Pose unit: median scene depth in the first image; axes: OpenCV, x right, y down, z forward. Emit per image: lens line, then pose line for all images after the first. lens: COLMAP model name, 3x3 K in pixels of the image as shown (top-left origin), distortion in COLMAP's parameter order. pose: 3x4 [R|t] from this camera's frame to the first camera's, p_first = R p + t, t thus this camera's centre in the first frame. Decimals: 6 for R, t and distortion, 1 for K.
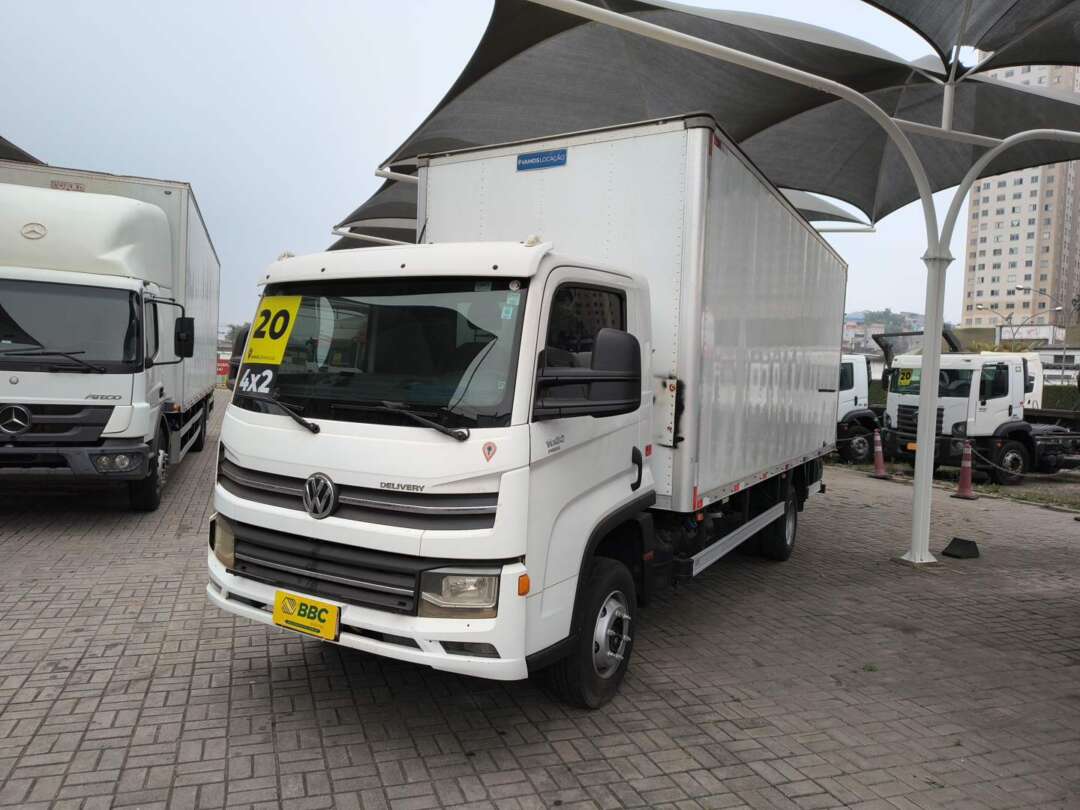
lens RADIAL K [[743.0, 0, 515.0], [0, 743.0, 410.2], [0, 0, 1]] dist [0.059166, -0.050946]
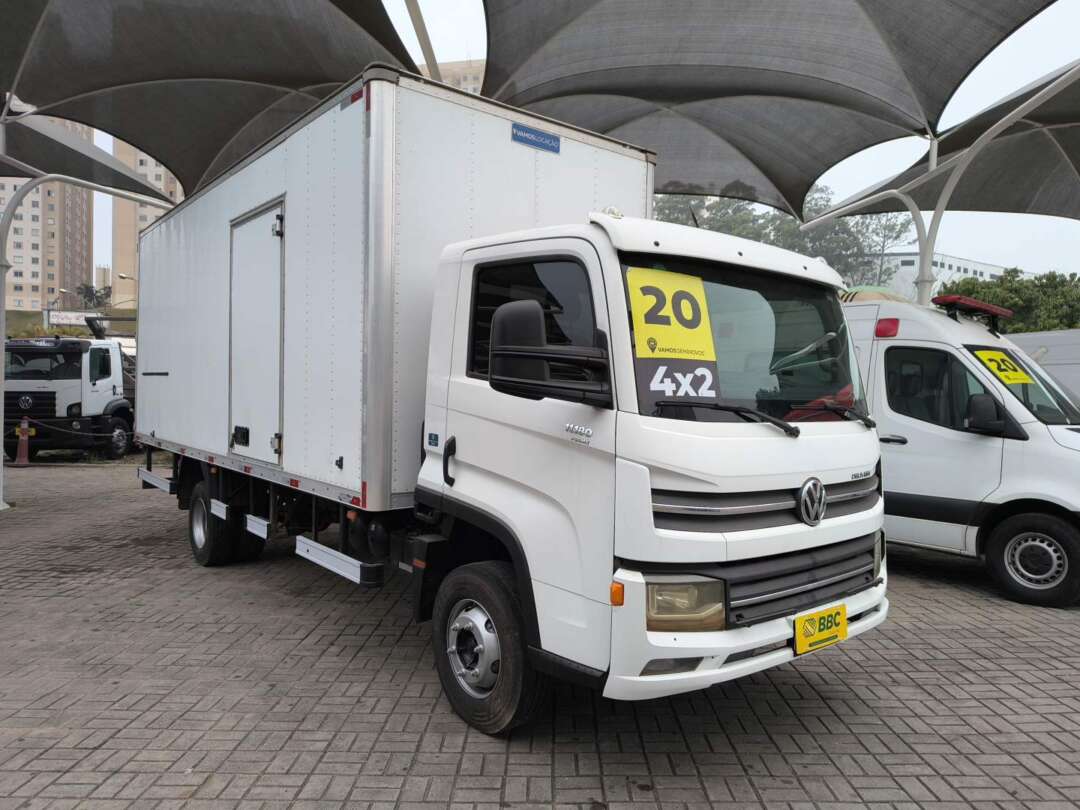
lens RADIAL K [[752.7, 0, 548.0], [0, 752.7, 414.5], [0, 0, 1]] dist [0.033789, -0.004392]
pose [[0.328169, -0.060088, 0.942706, -0.989850], [0.035690, 0.998051, 0.051191, -0.044672], [-0.943944, 0.016846, 0.329674, 0.777725]]
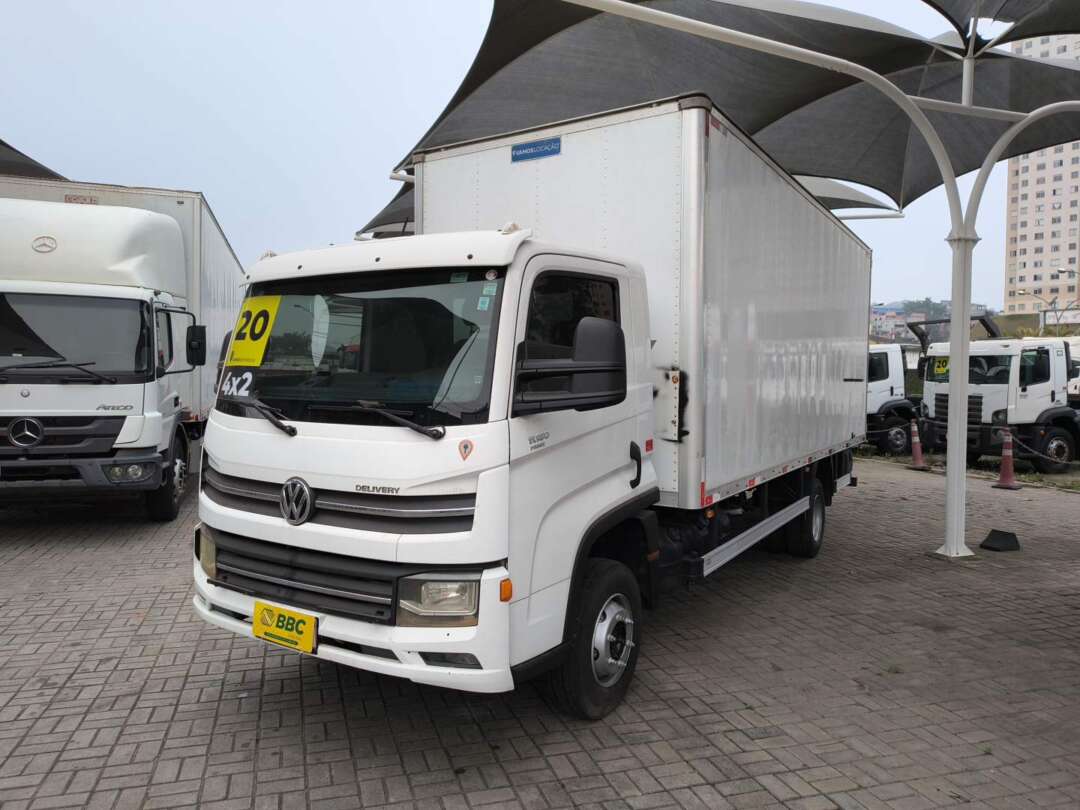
lens RADIAL K [[741.8, 0, 526.0], [0, 741.8, 401.1], [0, 0, 1]] dist [0.053581, -0.040580]
pose [[0.998961, -0.028505, -0.035545, 0.054800], [0.027990, 0.999497, -0.014916, 0.006877], [0.035952, 0.013905, 0.999257, 0.040123]]
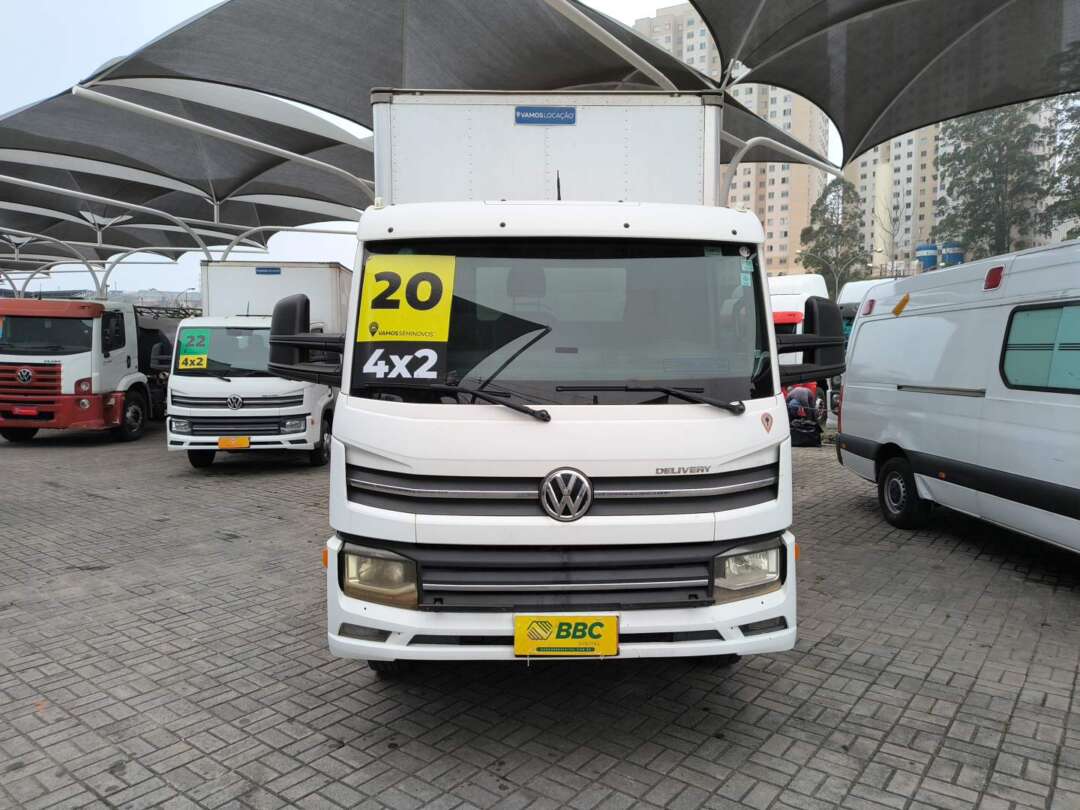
lens RADIAL K [[746.3, 0, 540.0], [0, 746.3, 405.0], [0, 0, 1]] dist [0.056870, -0.037352]
pose [[0.842502, -0.076652, 0.533212, -0.570307], [0.058567, 0.996991, 0.050783, -0.024454], [-0.535501, -0.011557, 0.844456, 0.233507]]
